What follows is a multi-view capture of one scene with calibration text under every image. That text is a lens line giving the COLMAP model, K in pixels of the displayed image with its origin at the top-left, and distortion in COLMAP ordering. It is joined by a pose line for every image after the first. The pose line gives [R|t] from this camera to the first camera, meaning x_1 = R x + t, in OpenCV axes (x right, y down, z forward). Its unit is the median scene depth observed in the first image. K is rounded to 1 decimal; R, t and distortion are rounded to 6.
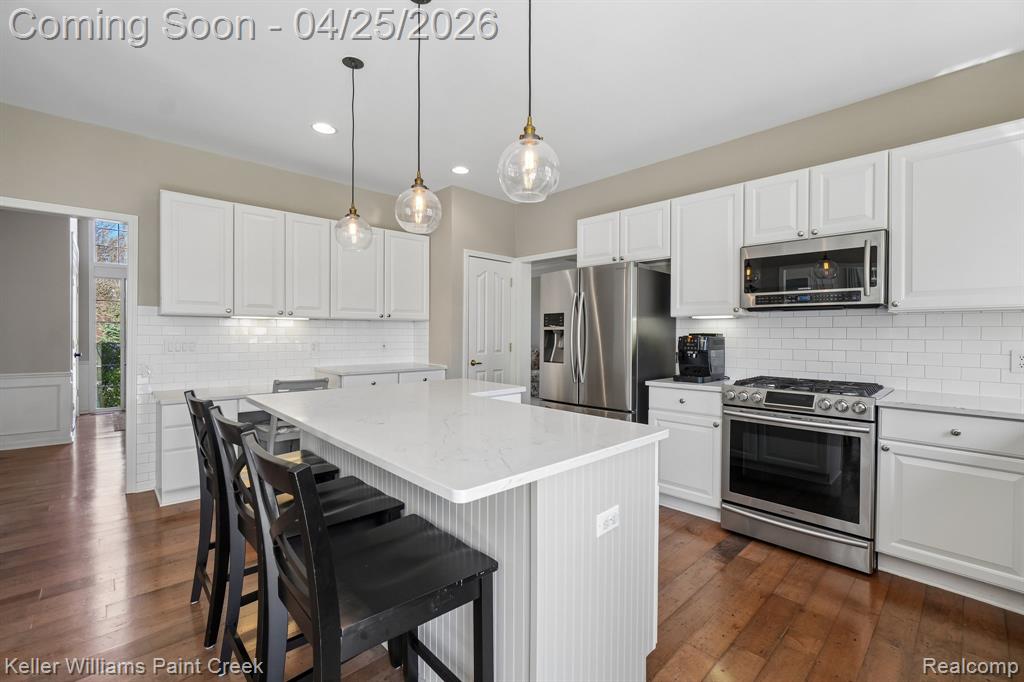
lens RADIAL K [[442.0, 0, 515.4], [0, 442.0, 337.2], [0, 0, 1]] dist [-0.002702, -0.000002]
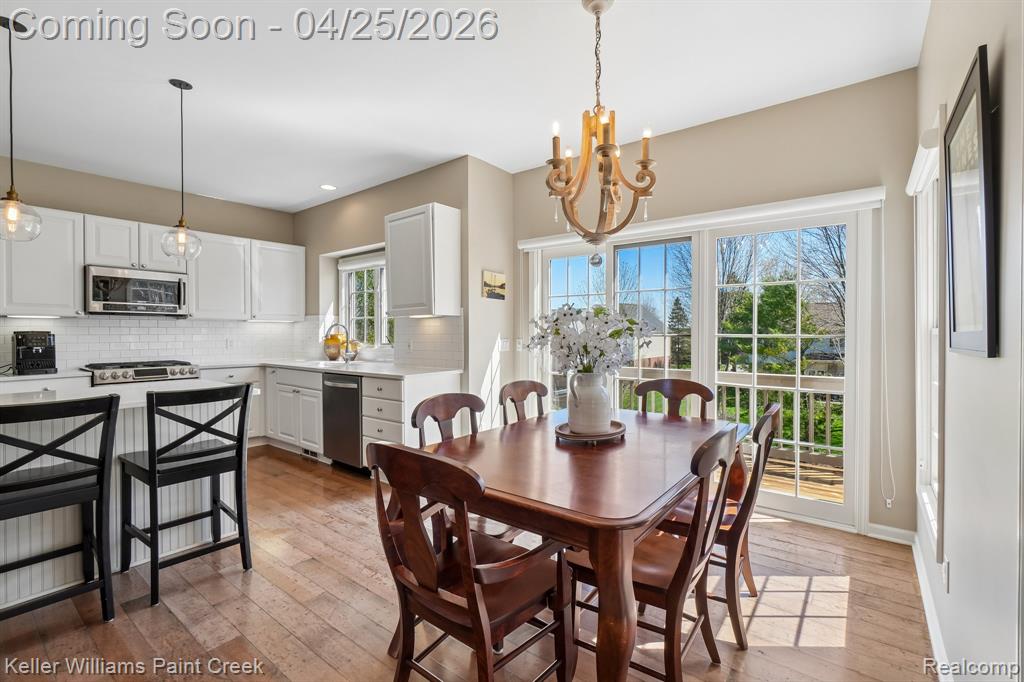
lens RADIAL K [[442.0, 0, 519.0], [0, 442.0, 335.9], [0, 0, 1]] dist [-0.002702, -0.000002]
pose [[-0.133370, -0.008984, 0.991026, -1.030823], [0.010523, 0.999890, 0.010481, 0.005799], [-0.991010, 0.011826, -0.133261, -0.091175]]
